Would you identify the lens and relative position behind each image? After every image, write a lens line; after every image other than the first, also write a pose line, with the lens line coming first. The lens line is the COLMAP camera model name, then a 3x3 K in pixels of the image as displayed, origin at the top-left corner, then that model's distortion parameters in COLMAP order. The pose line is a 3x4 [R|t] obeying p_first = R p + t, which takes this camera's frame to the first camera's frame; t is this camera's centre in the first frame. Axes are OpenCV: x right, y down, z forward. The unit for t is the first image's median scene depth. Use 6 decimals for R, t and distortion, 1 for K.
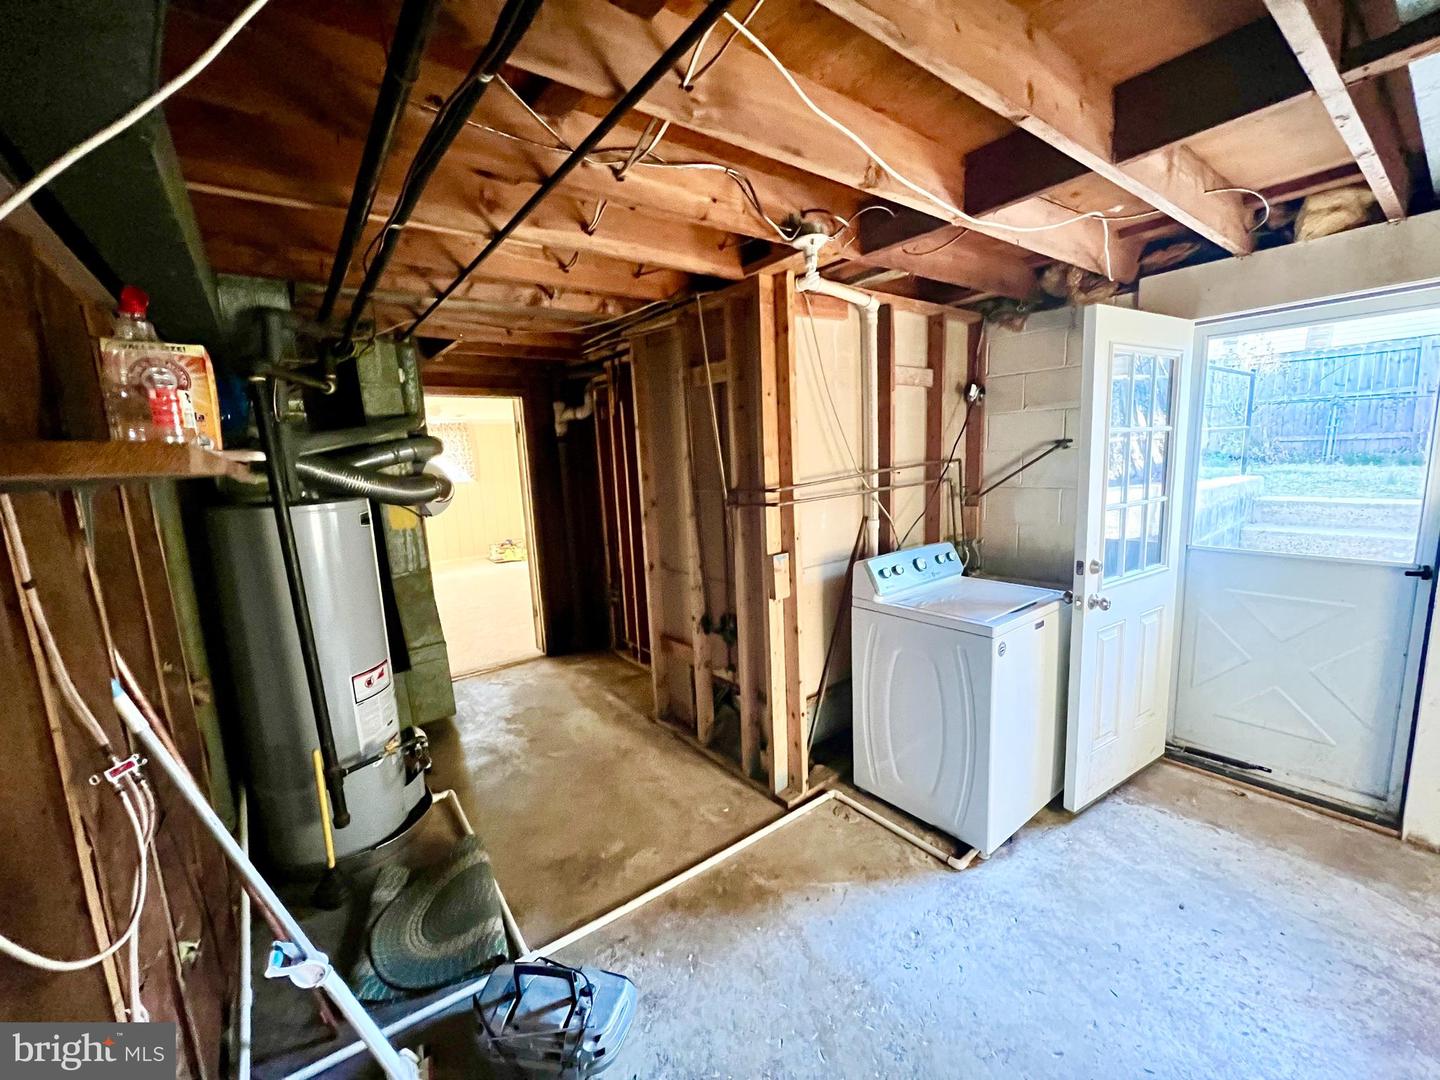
lens RADIAL K [[580.3, 0, 719.8], [0, 580.3, 540.5], [0, 0, 1]] dist [-0.000600, 0.000977]
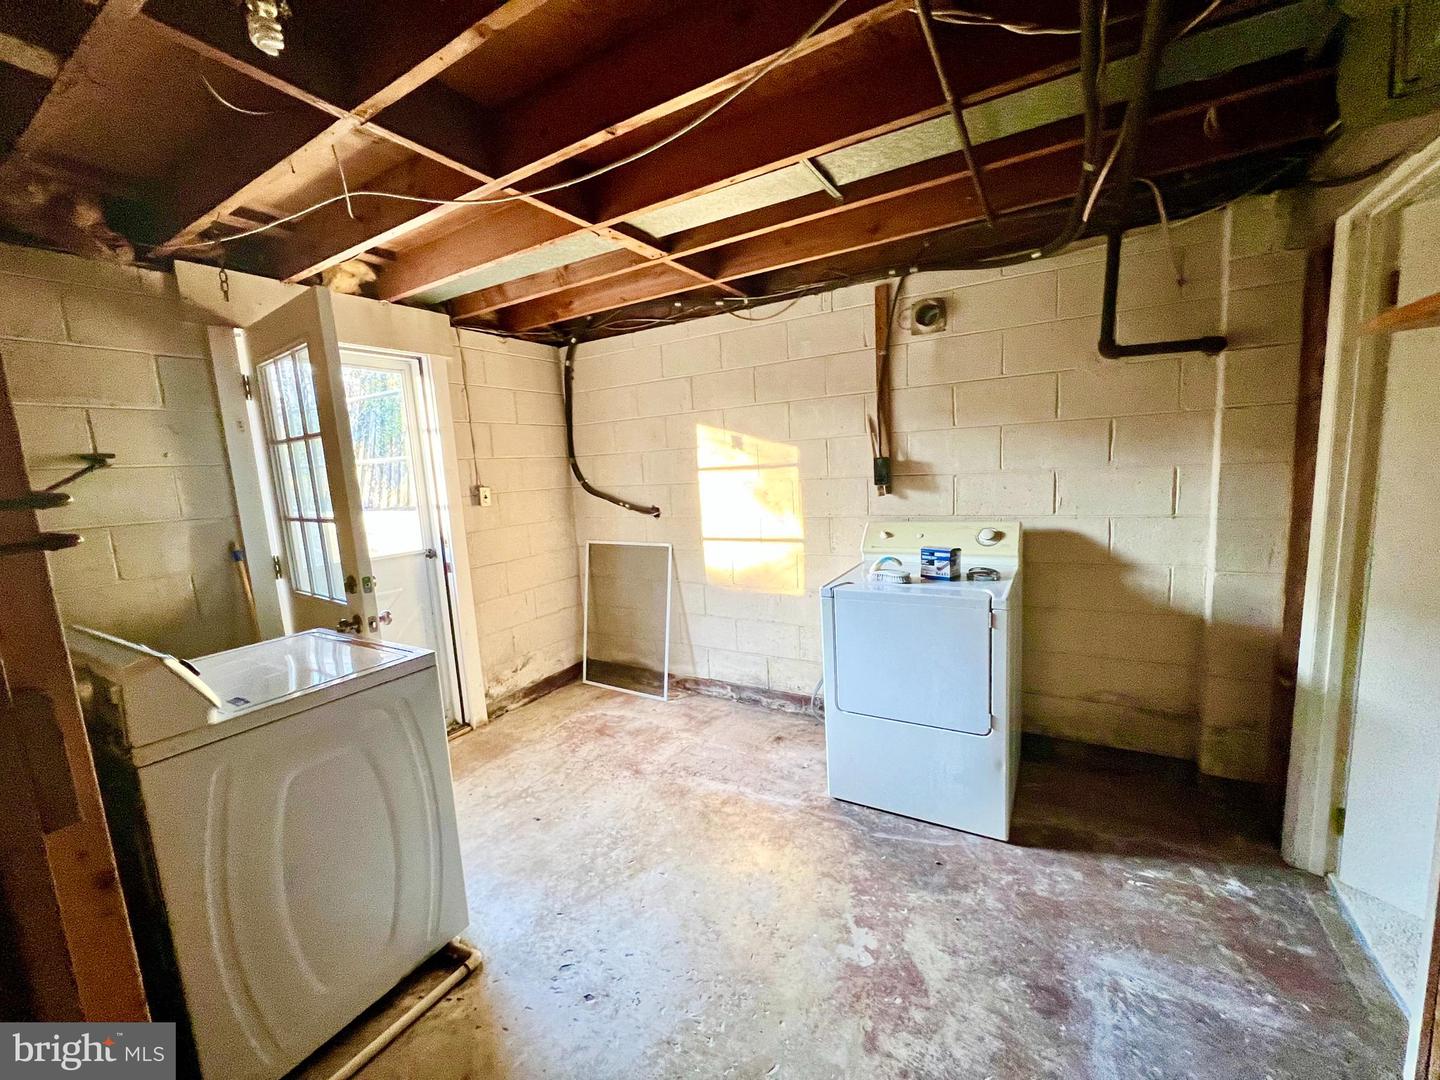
lens RADIAL K [[580.3, 0, 720.3], [0, 580.3, 541.7], [0, 0, 1]] dist [-0.000600, 0.000977]
pose [[-0.364890, -0.060265, 0.929098, -0.394181], [0.216927, 0.964937, 0.147785, -0.029825], [-0.905427, 0.255471, -0.339022, 0.801604]]
